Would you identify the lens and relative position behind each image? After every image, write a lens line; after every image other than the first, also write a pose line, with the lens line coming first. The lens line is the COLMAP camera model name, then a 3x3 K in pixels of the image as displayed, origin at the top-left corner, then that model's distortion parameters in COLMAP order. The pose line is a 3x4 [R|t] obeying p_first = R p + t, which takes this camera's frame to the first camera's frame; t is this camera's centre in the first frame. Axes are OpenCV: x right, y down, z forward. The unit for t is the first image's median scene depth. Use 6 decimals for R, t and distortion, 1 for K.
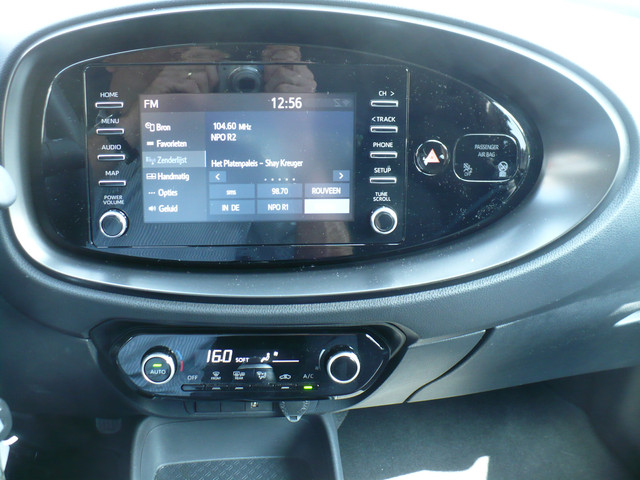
lens RADIAL K [[697.0, 0, 314.9], [0, 697.0, 240.6], [0, 0, 1]] dist [-0.188679, 0.000000]
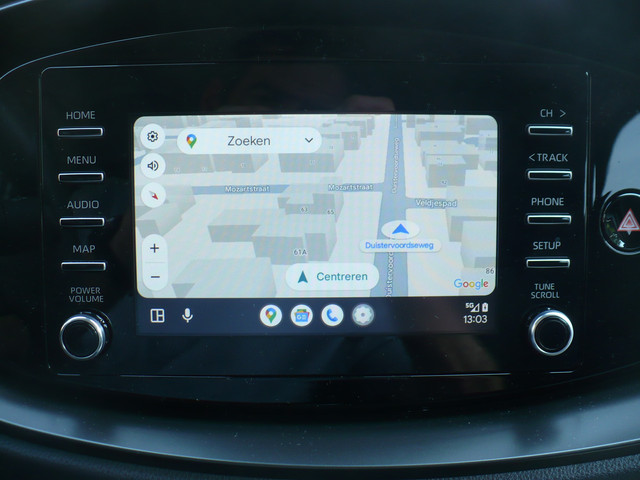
lens RADIAL K [[737.2, 0, 323.0], [0, 737.2, 242.3], [0, 0, 1]] dist [-0.216182, 0.000000]
pose [[0.997345, -0.002967, -0.072763, -0.045689], [-0.006059, 0.992324, -0.123518, -0.028512], [0.072571, 0.123631, 0.989671, 0.392253]]
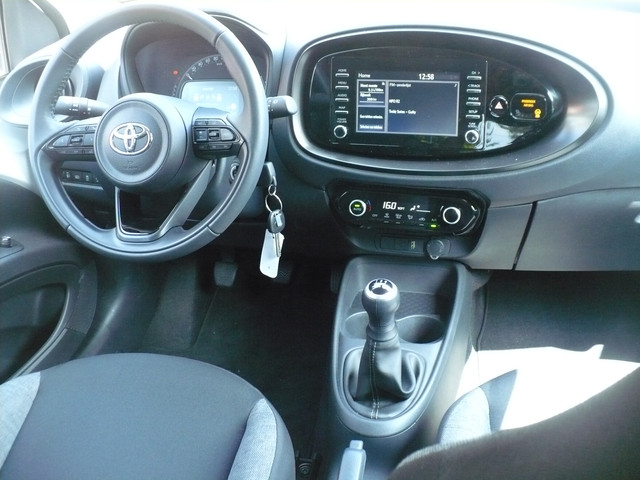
lens RADIAL K [[697.0, 0, 322.2], [0, 697.0, 236.5], [0, 0, 1]] dist [-0.188679, 0.000000]
pose [[0.930909, 0.085864, -0.355015, 0.425487], [-0.080672, 0.996306, 0.029430, 0.232148], [0.356231, 0.001243, 0.934397, -0.985390]]
